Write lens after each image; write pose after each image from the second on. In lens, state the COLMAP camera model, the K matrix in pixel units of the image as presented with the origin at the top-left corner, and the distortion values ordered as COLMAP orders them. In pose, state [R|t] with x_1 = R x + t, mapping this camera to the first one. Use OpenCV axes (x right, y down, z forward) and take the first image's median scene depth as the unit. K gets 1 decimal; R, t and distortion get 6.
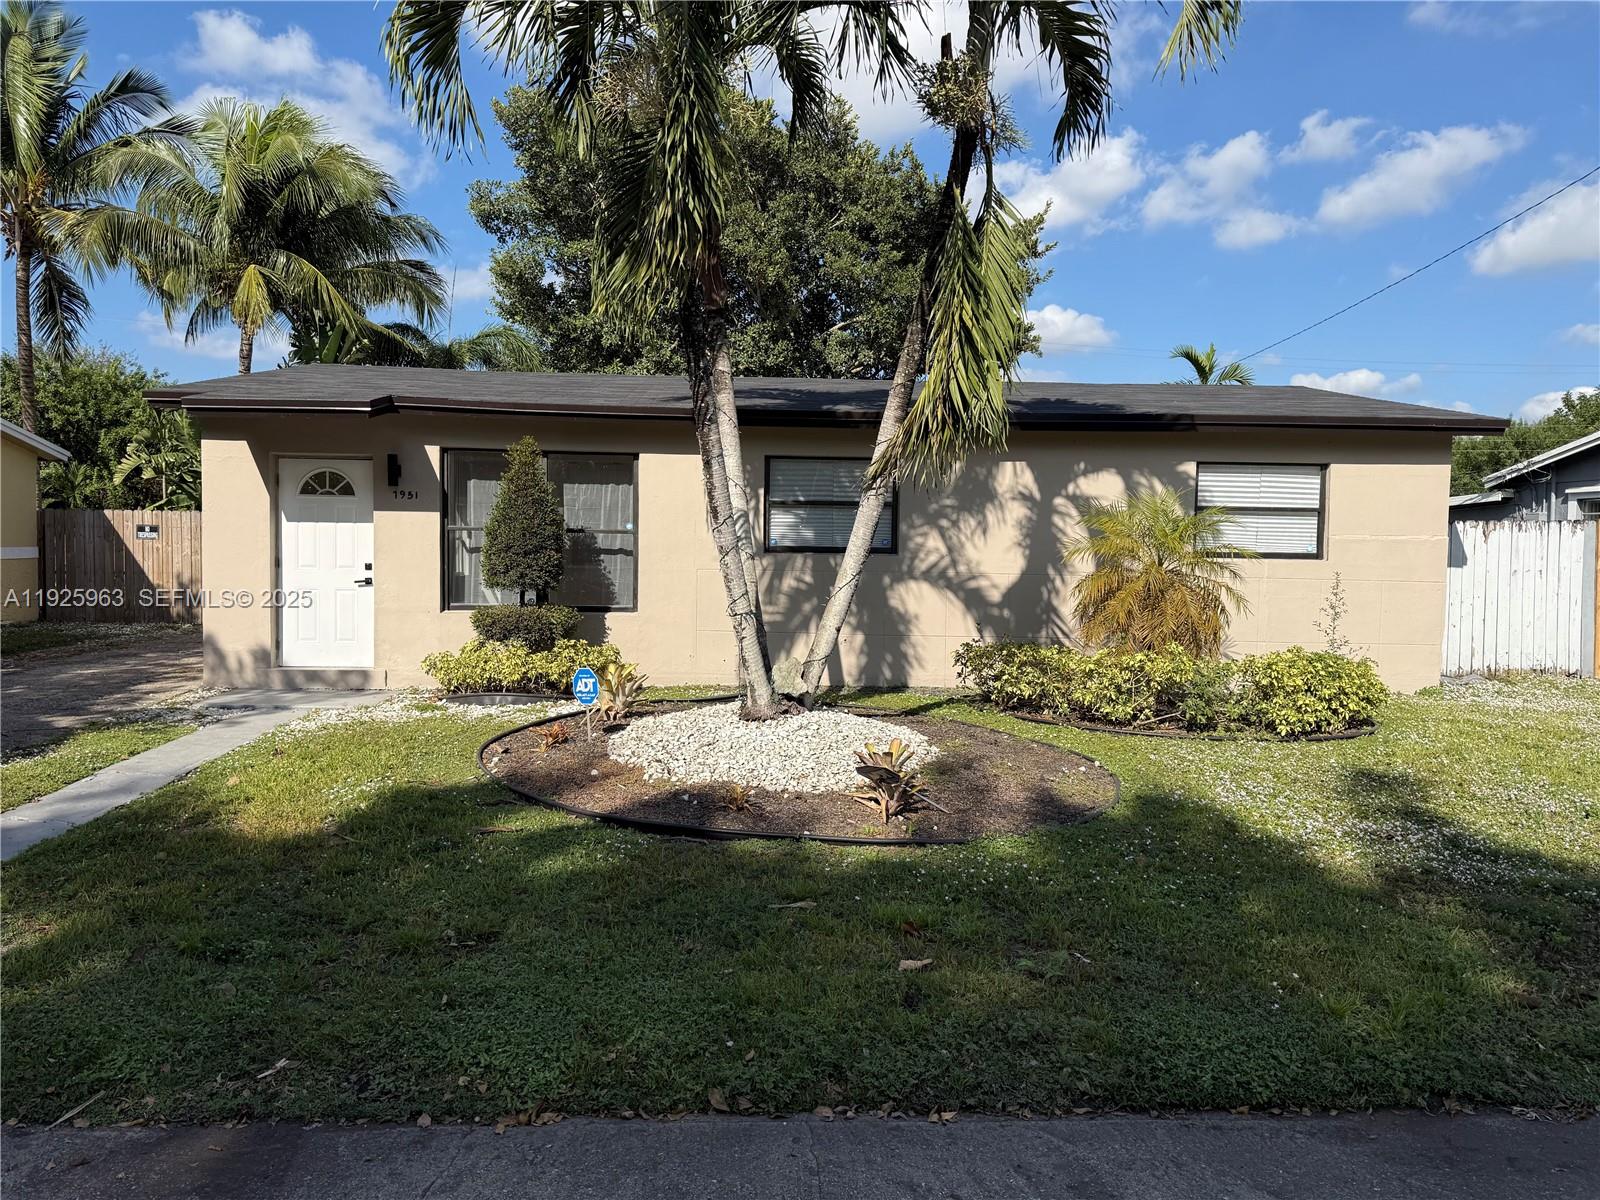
lens RADIAL K [[1124.6, 0, 803.3], [0, 1124.6, 604.1], [0, 0, 1]] dist [0.178523, -0.286241]
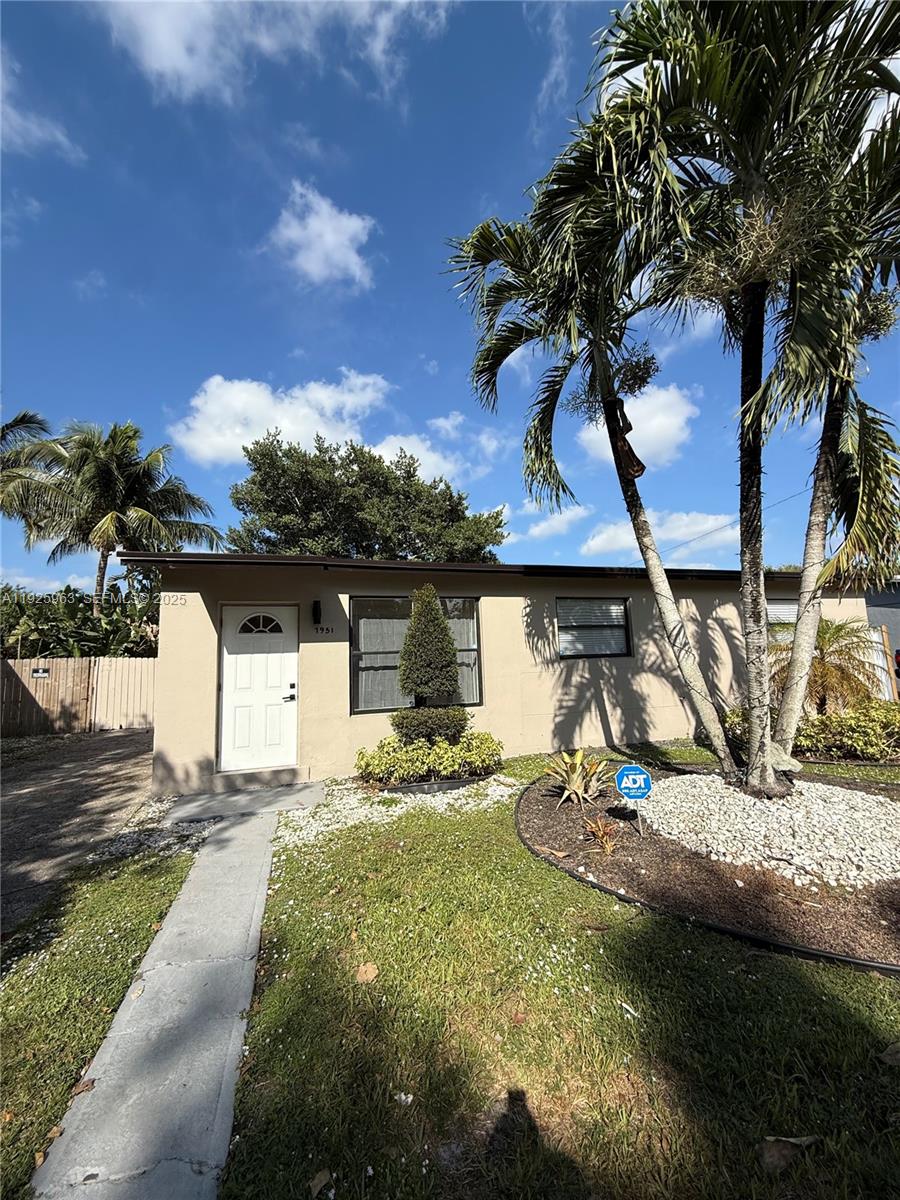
lens RADIAL K [[478.2, 0, 453.2], [0, 478.2, 599.3], [0, 0, 1]] dist [-0.000892, 0.000148]
pose [[0.964311, -0.016103, 0.264284, -0.341266], [0.064032, 0.982704, -0.173761, -0.022977], [-0.256914, 0.184483, 0.948663, 0.409466]]
